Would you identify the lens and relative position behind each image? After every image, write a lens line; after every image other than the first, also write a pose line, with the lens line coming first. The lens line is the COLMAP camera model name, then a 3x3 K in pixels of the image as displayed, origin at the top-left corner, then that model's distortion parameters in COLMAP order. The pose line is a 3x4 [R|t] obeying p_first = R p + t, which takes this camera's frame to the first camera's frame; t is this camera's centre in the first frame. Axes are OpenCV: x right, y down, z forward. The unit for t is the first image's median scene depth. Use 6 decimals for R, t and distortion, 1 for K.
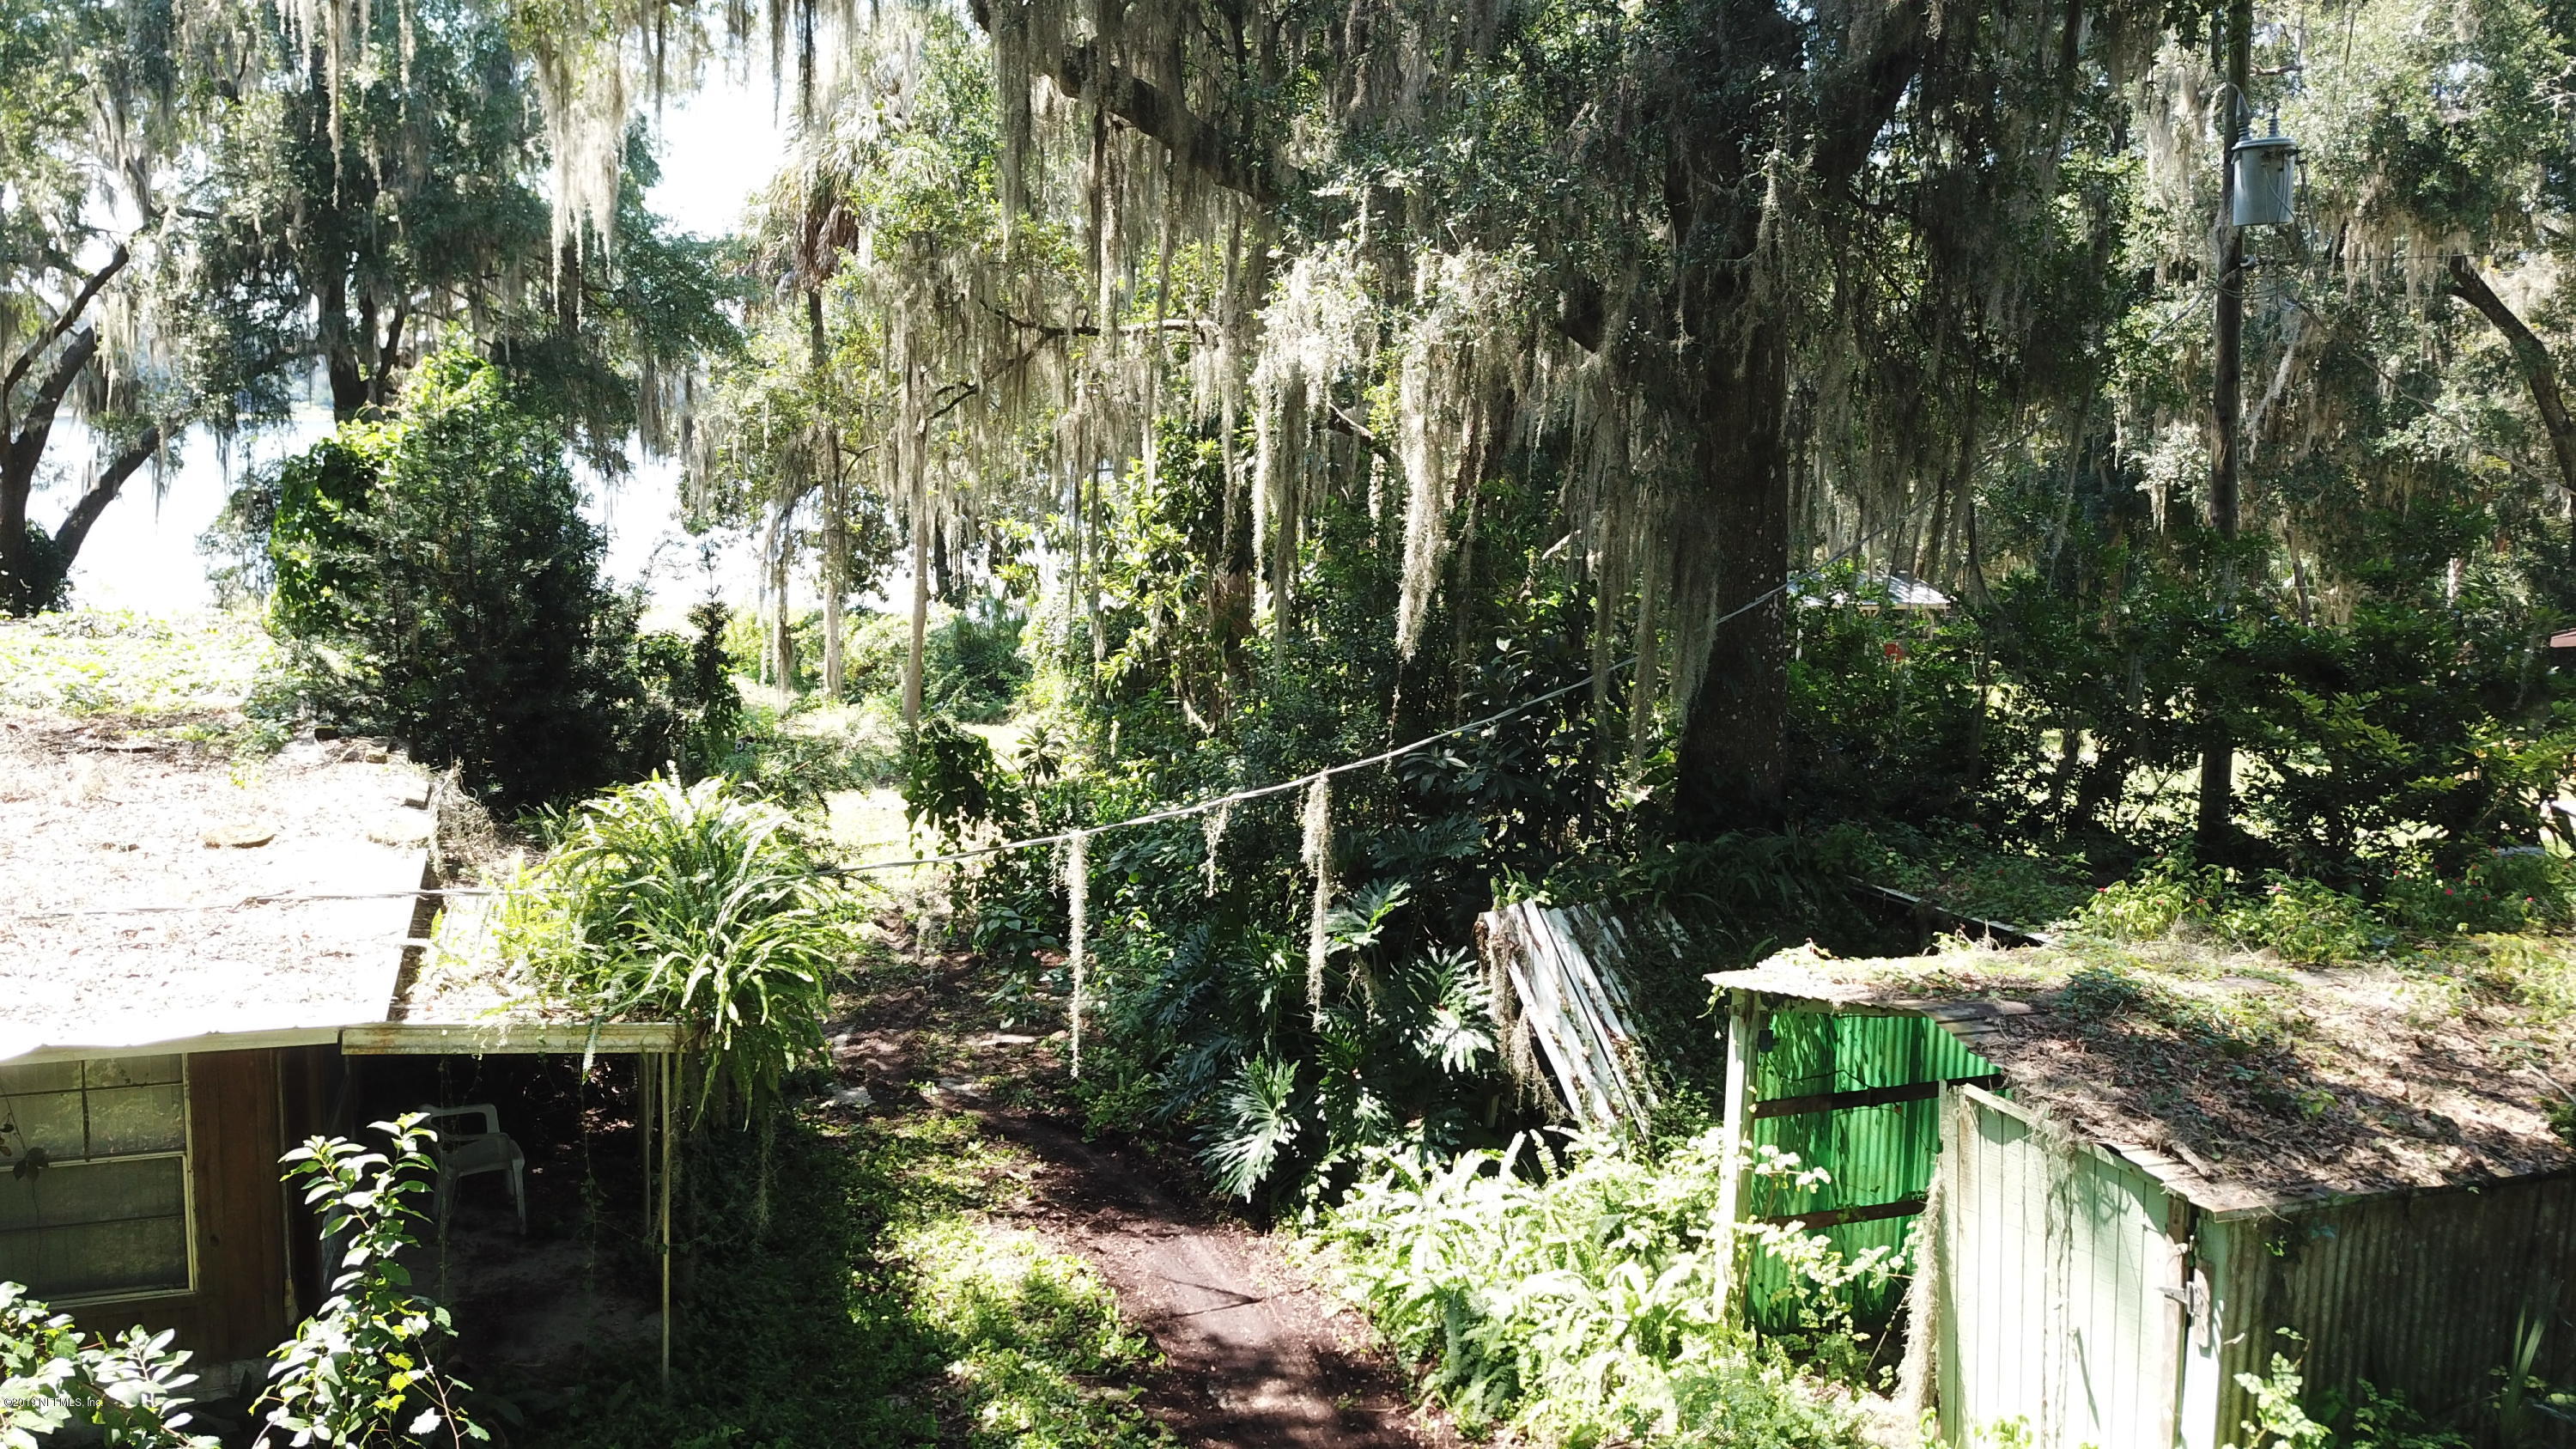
lens RADIAL K [[1977.1, 0, 1325.1], [0, 1977.1, 730.9], [0, 0, 1]] dist [-0.004366, 0.001922]
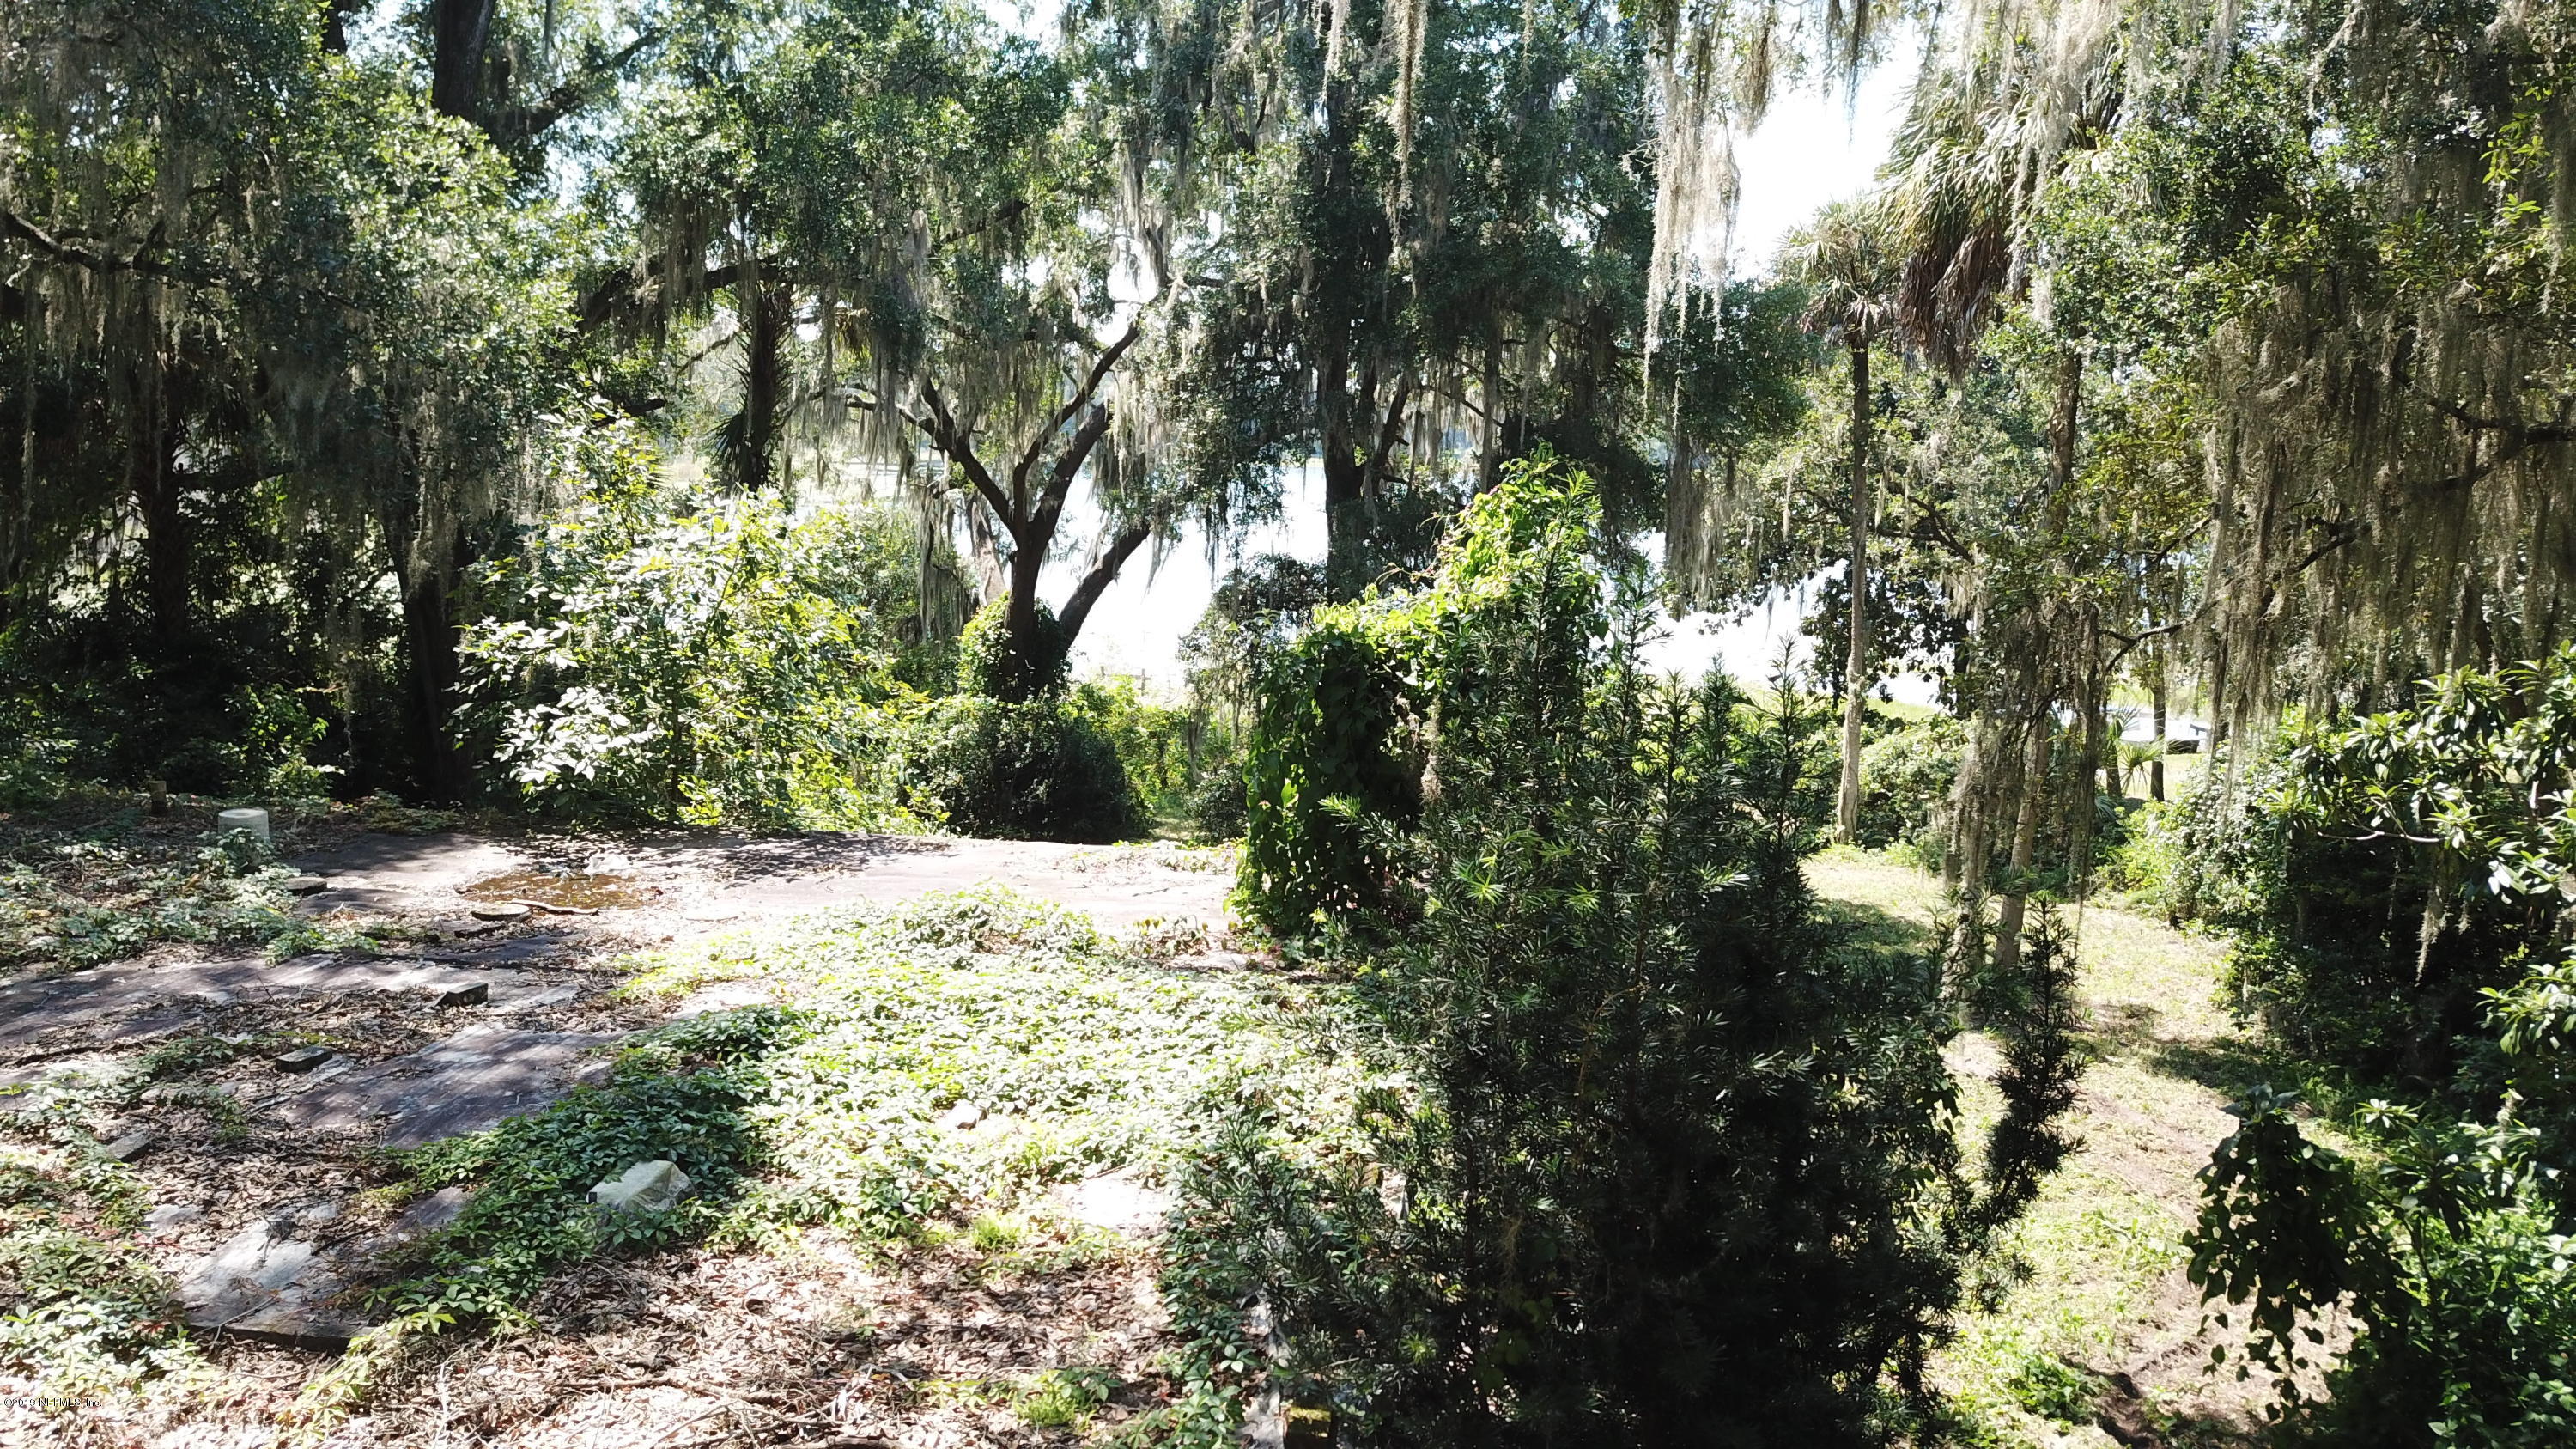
lens RADIAL K [[1983.1, 0, 1328.4], [0, 1983.1, 726.4], [0, 0, 1]] dist [0.037316, -0.001765]
pose [[0.898668, 0.058548, -0.434705, -0.130480], [-0.068588, 0.997617, -0.007429, -0.064252], [0.433234, 0.036492, 0.900542, 0.244272]]
